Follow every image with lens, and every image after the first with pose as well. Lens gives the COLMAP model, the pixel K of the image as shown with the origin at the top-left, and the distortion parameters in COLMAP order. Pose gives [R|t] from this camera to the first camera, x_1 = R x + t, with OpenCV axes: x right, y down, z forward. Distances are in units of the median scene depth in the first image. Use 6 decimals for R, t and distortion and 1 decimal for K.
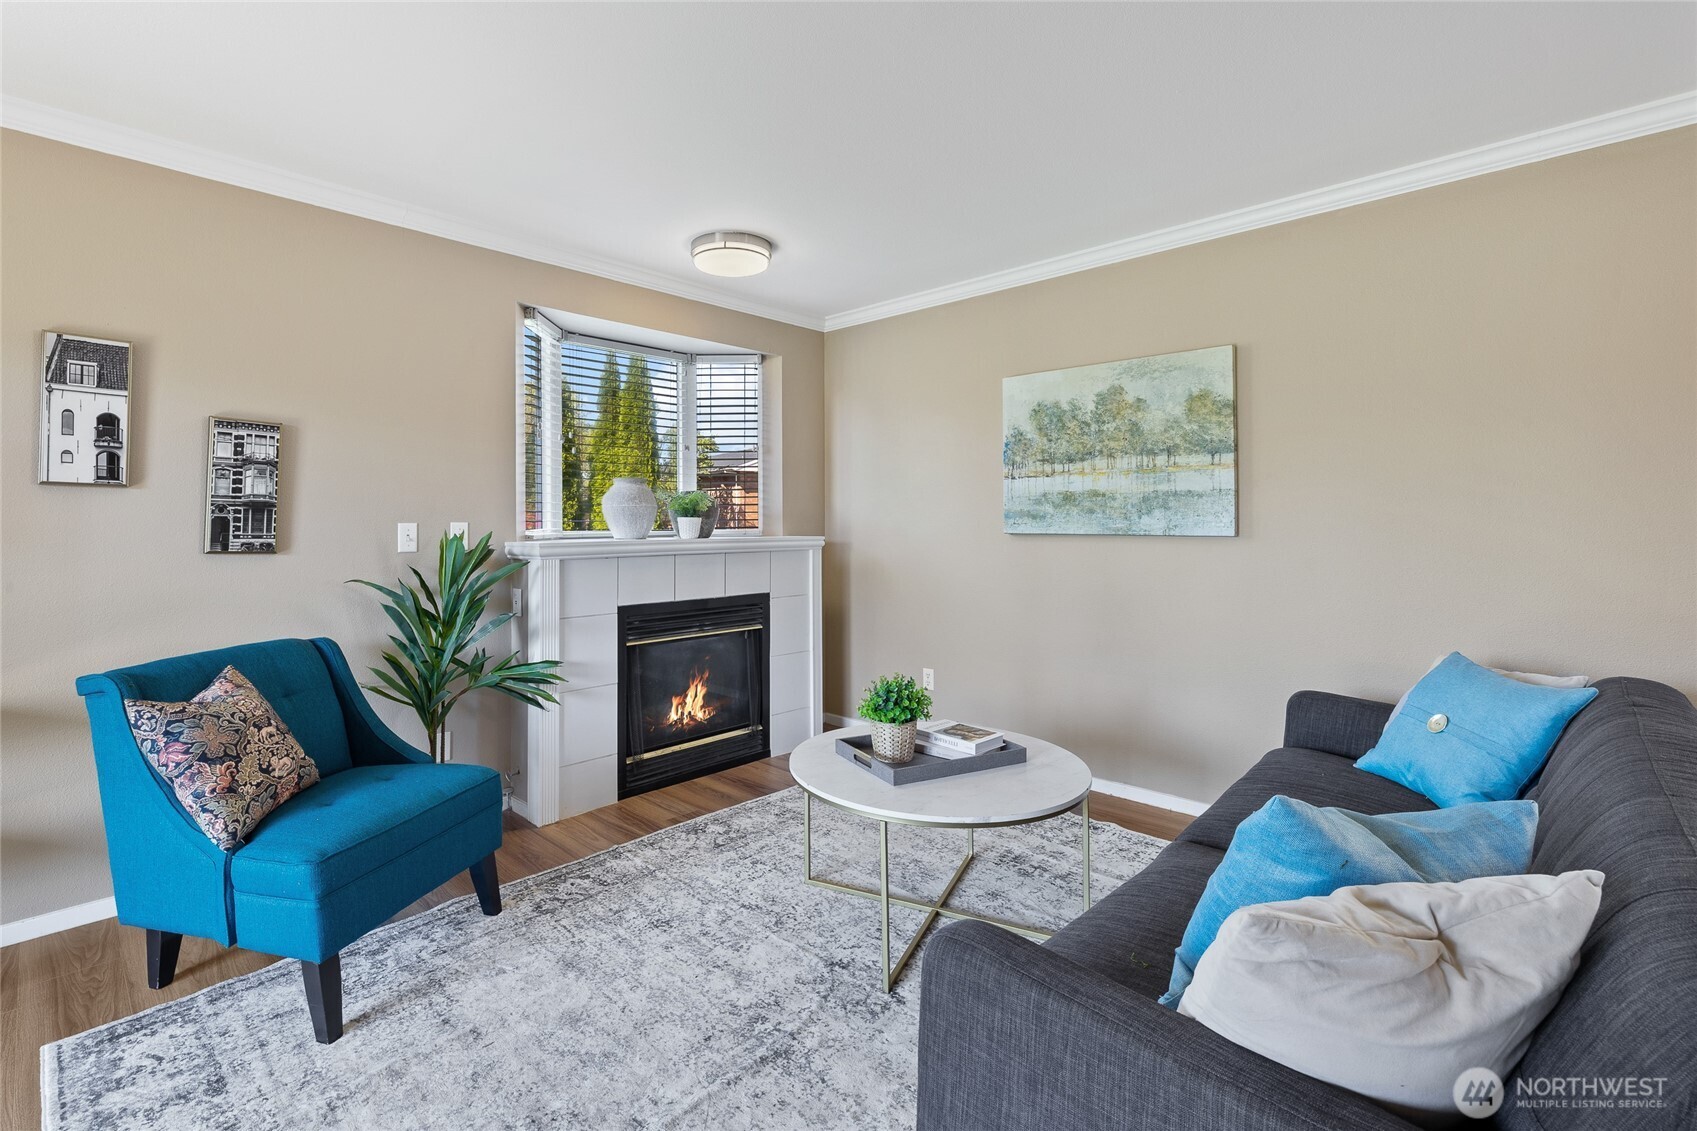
lens RADIAL K [[748.6, 0, 834.8], [0, 748.6, 526.8], [0, 0, 1]] dist [0.000028, -0.000115]
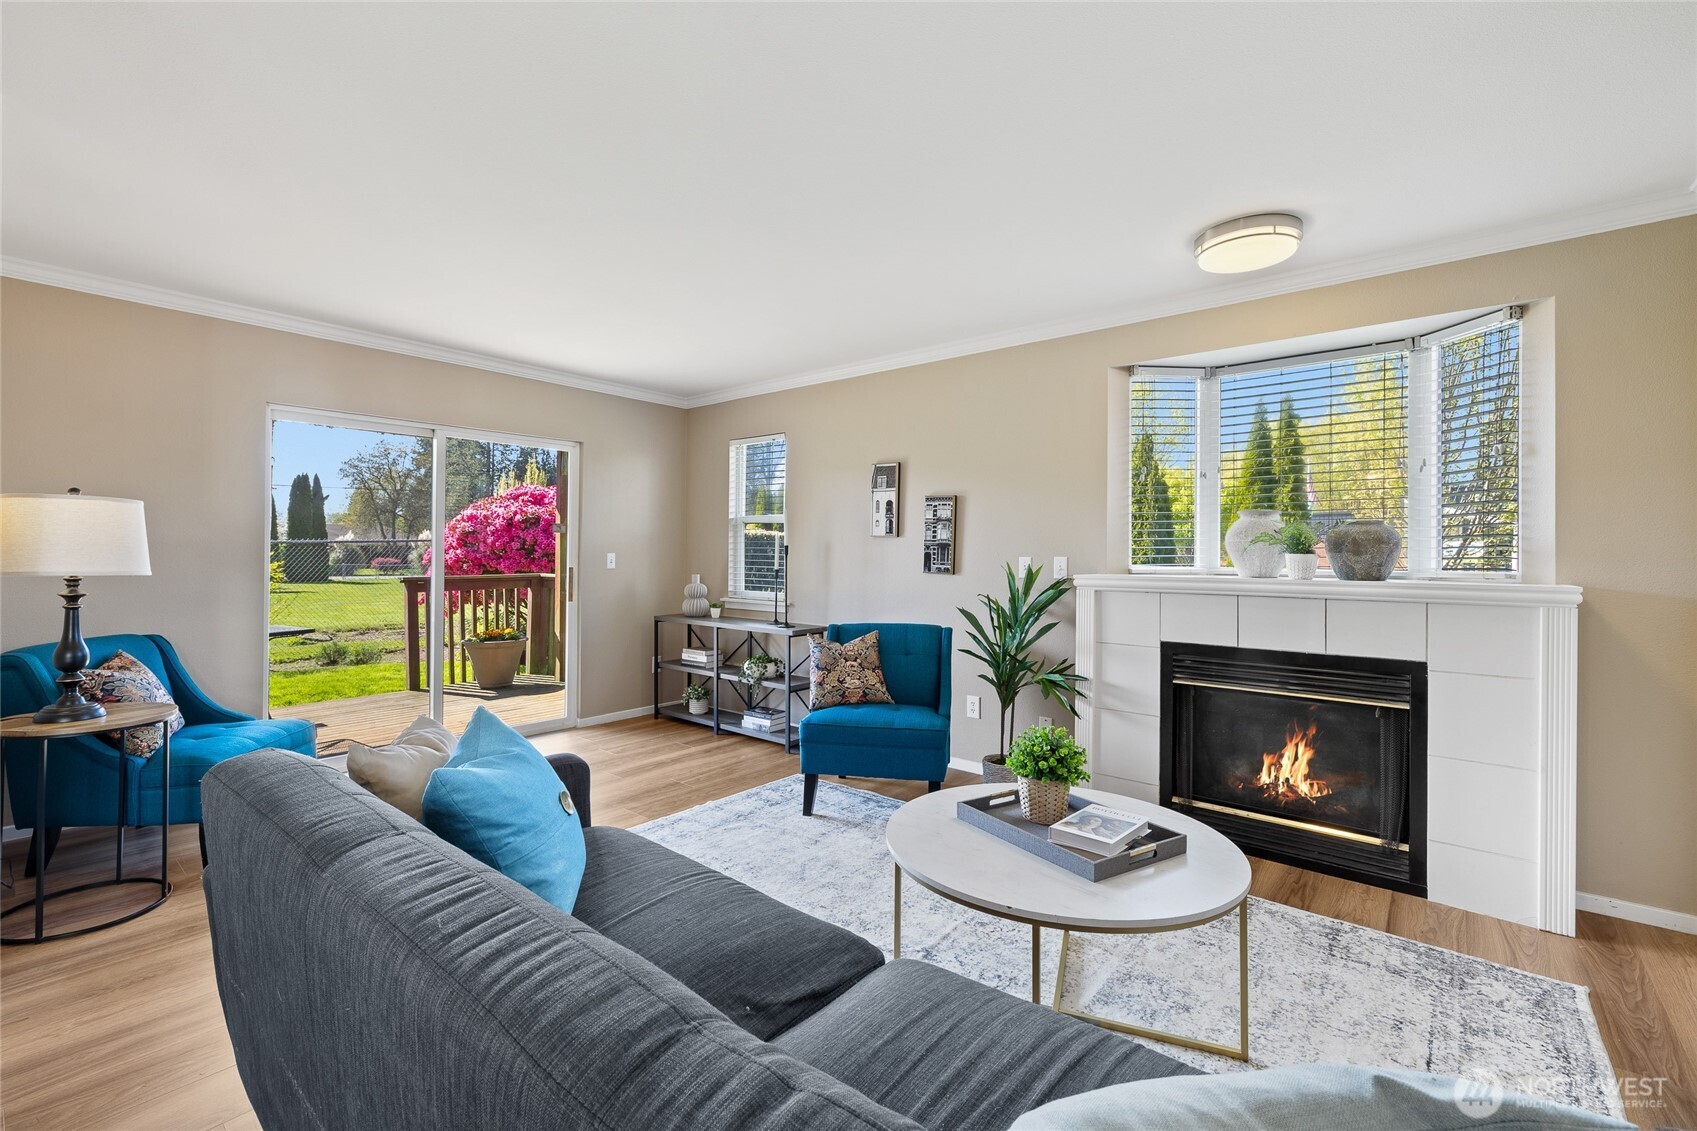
lens RADIAL K [[748.6, 0, 853.0], [0, 748.6, 554.2], [0, 0, 1]] dist [0.000028, -0.000115]
pose [[0.103174, 0.004013, -0.994655, 0.913816], [-0.012389, 0.999919, 0.002749, -0.010752], [0.994586, 0.012039, 0.103215, 0.632900]]
